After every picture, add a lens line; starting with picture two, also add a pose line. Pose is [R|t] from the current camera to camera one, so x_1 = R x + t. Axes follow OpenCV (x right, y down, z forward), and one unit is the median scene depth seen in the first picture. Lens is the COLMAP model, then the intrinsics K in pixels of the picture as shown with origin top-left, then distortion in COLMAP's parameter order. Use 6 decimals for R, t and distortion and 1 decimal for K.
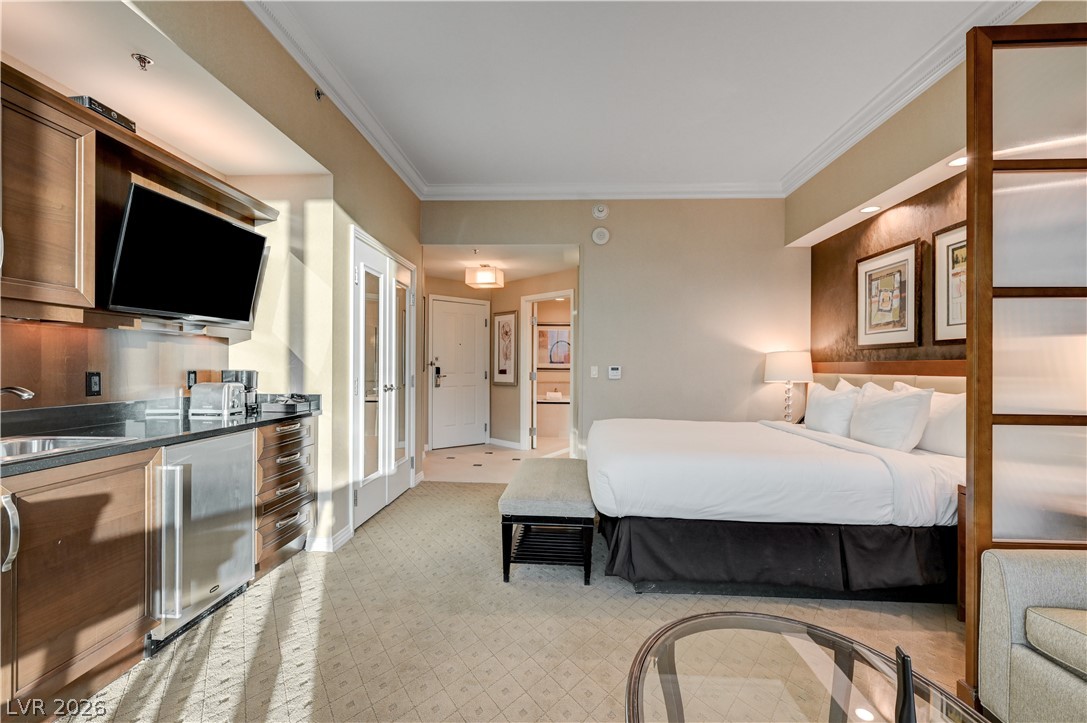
lens RADIAL K [[501.6, 0, 545.8], [0, 501.6, 366.4], [0, 0, 1]] dist [-0.000064, -0.000008]
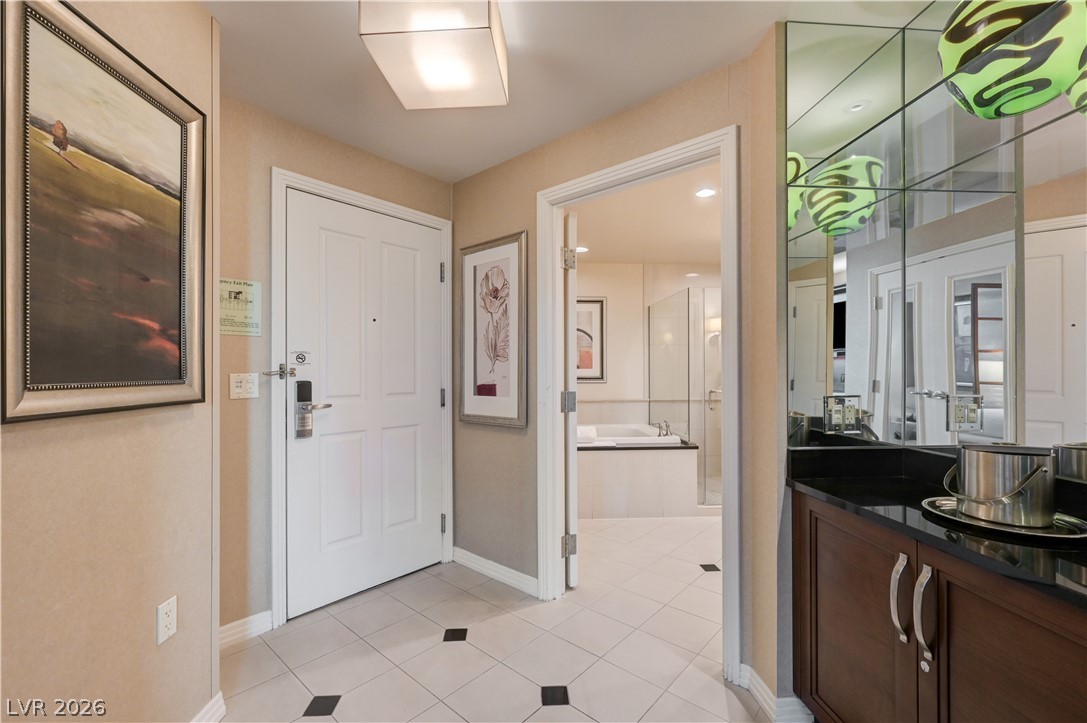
lens RADIAL K [[454.1, 0, 548.0], [0, 454.1, 368.5], [0, 0, 1]] dist [-0.001488, -0.000021]
pose [[0.992705, -0.007186, 0.120352, -0.194716], [0.007957, 0.999951, -0.005929, -0.009415], [-0.120303, 0.006843, 0.992714, 1.537434]]
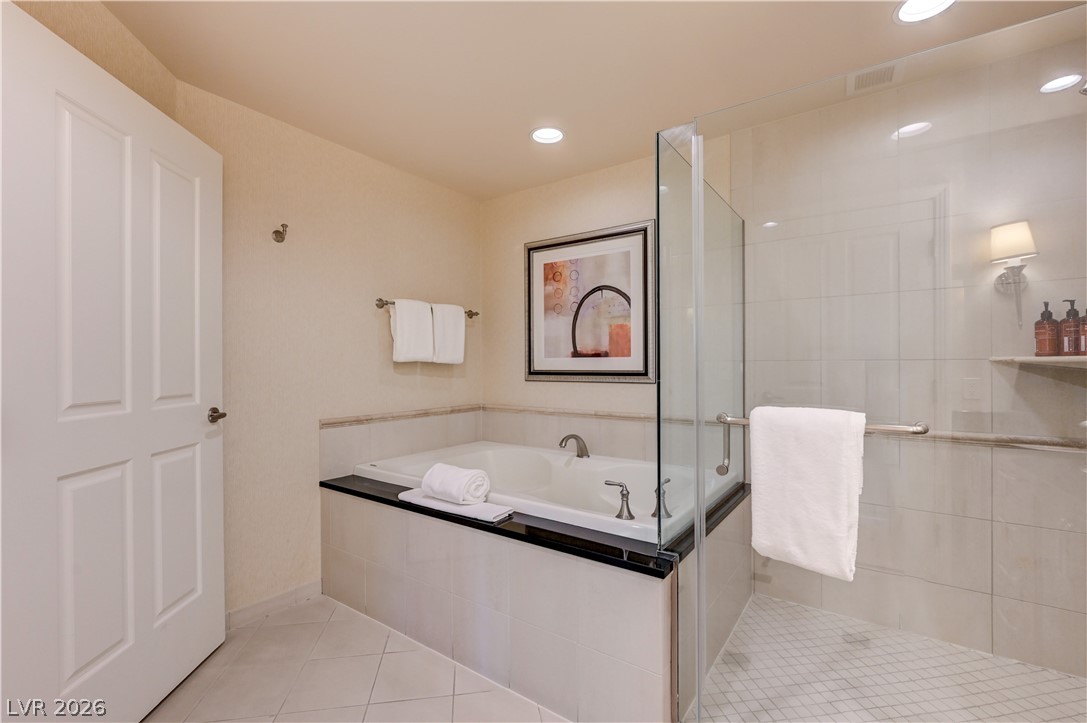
lens RADIAL K [[476.1, 0, 543.5], [0, 476.1, 361.5], [0, 0, 1]] dist [-0.001429, -0.000095]
pose [[0.840683, -0.013752, -0.541352, 0.515747], [0.010298, 0.999903, -0.009409, -0.001055], [0.541429, 0.002335, 0.840743, 2.267355]]
